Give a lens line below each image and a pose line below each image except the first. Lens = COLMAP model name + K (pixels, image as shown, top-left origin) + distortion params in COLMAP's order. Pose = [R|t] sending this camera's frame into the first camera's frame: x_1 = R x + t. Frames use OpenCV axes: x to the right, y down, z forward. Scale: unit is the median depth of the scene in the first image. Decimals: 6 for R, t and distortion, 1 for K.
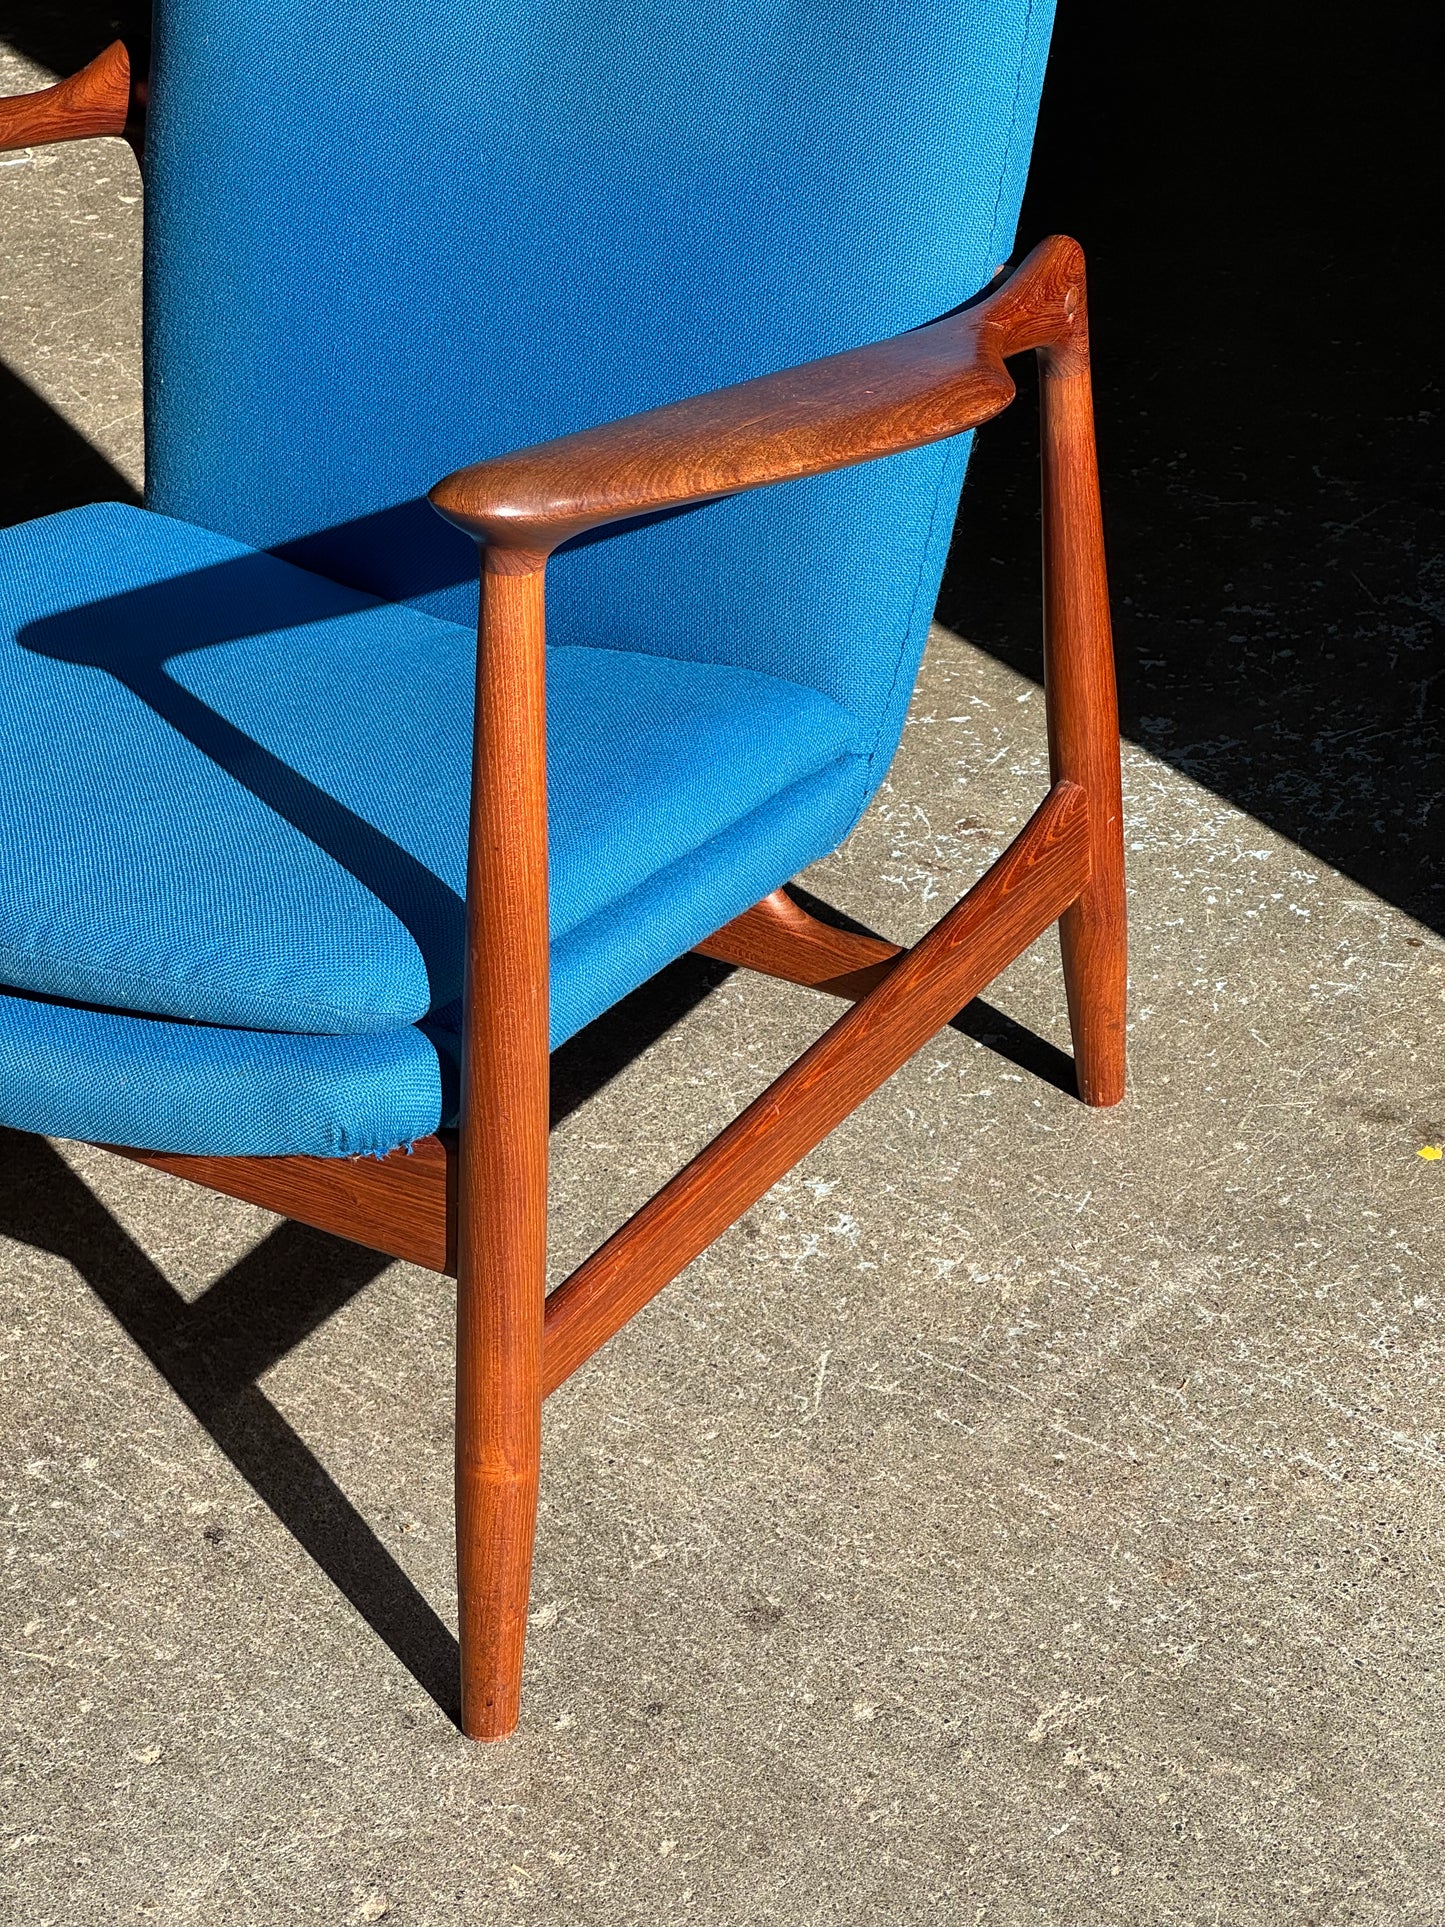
lens RADIAL K [[4349.4, 0, 715.5], [0, 4349.4, 891.1], [0, 0, 1]] dist [0.019990, 2.680229]
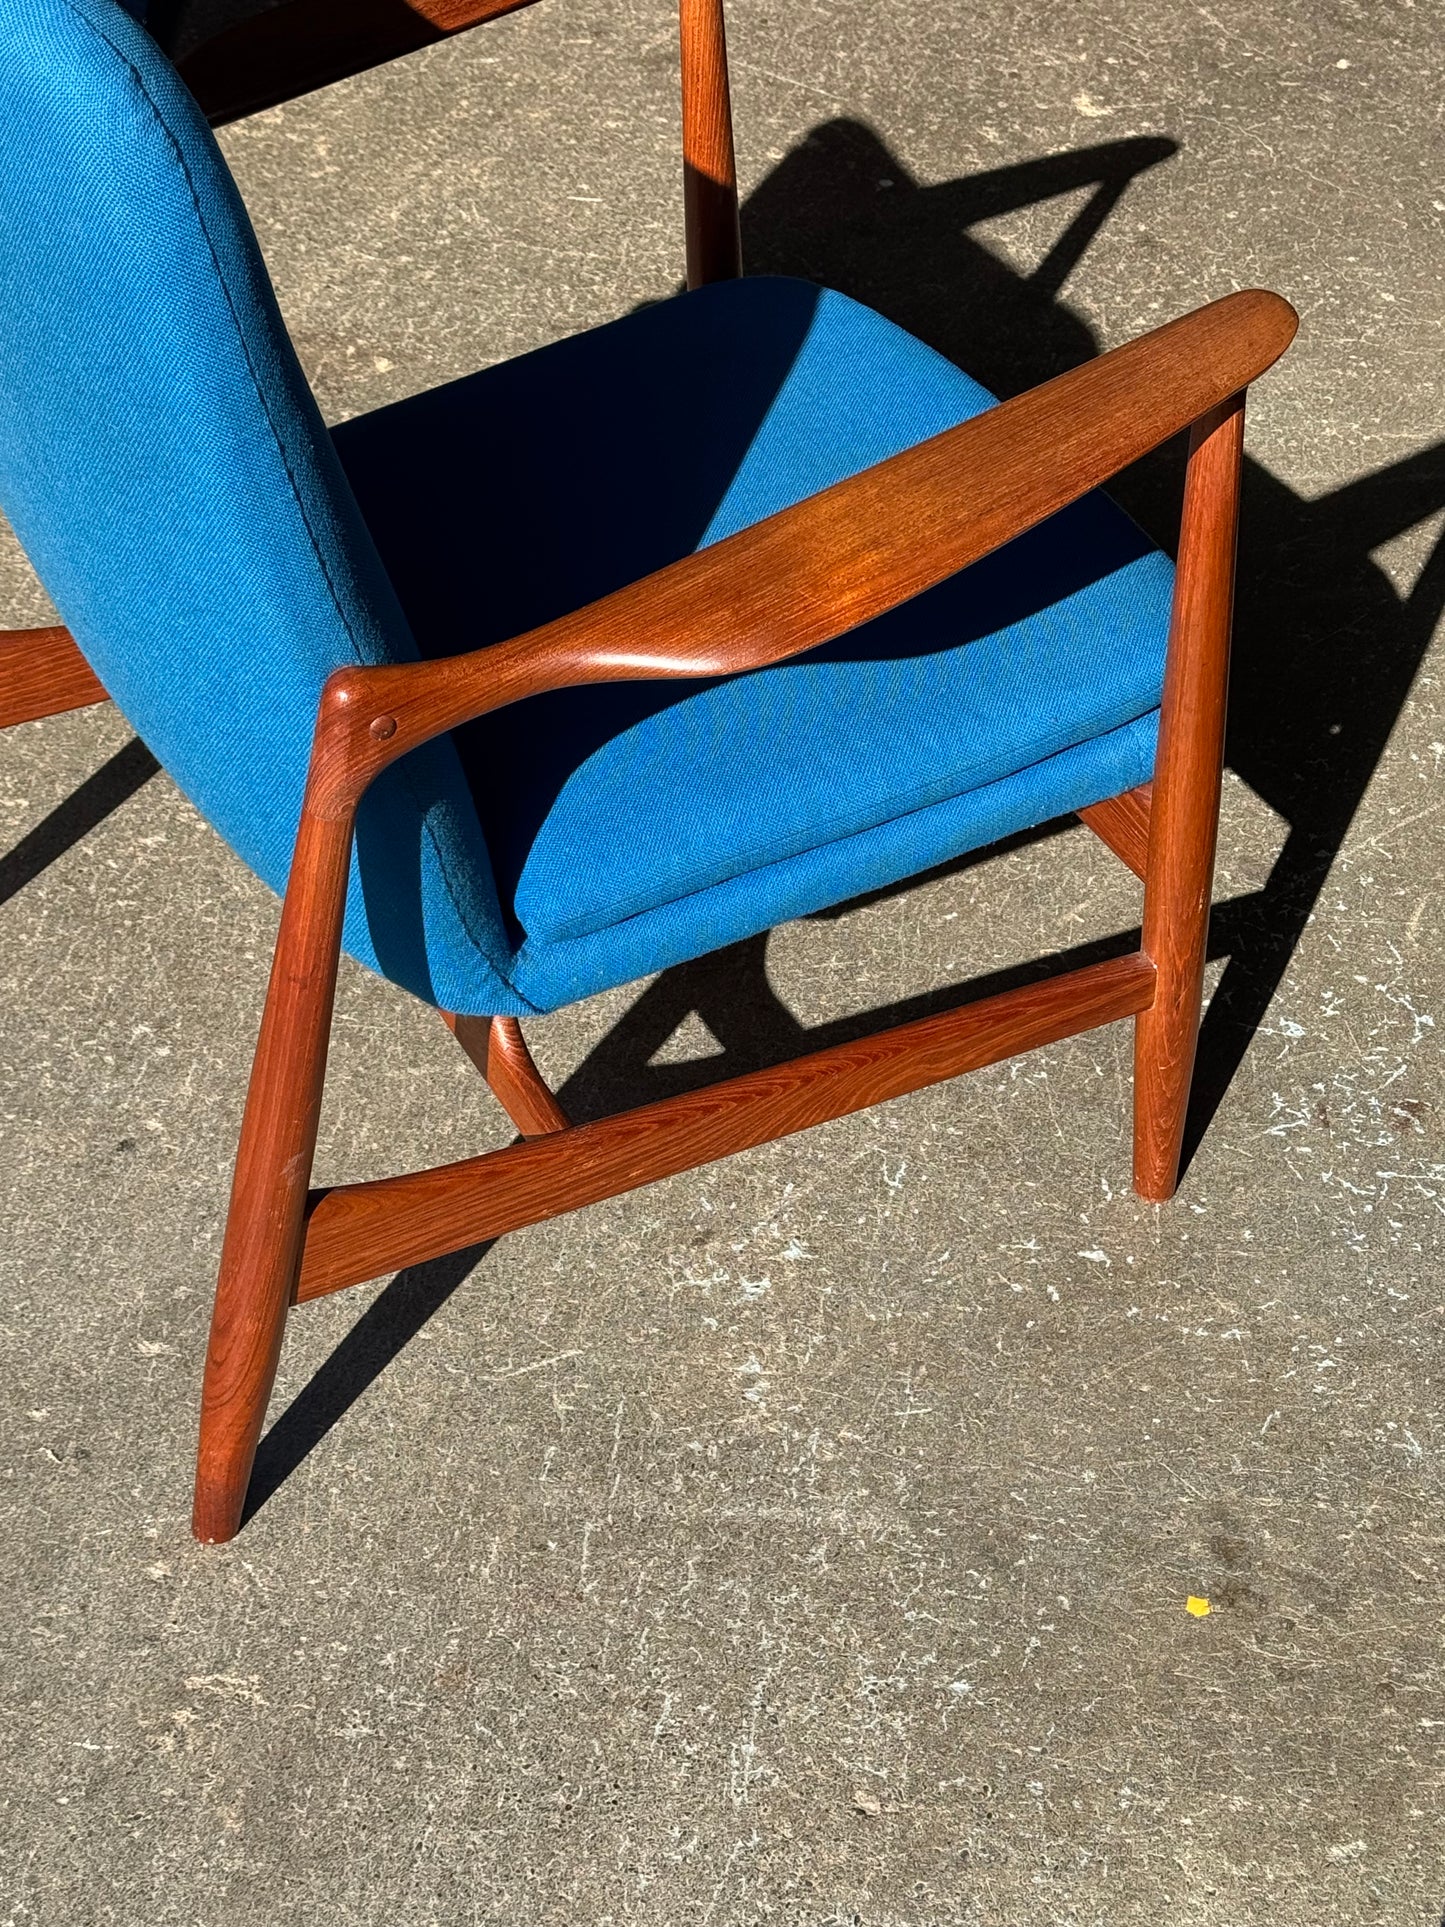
lens RADIAL K [[3233.1, 0, 751.4], [0, 3233.1, 996.1], [0, 0, 1]] dist [0.174272, -0.194766]
pose [[0.559040, 0.556203, -0.614908, 0.531209], [-0.442974, 0.827263, 0.345557, -0.288958], [0.700891, 0.079208, 0.708857, 0.439257]]
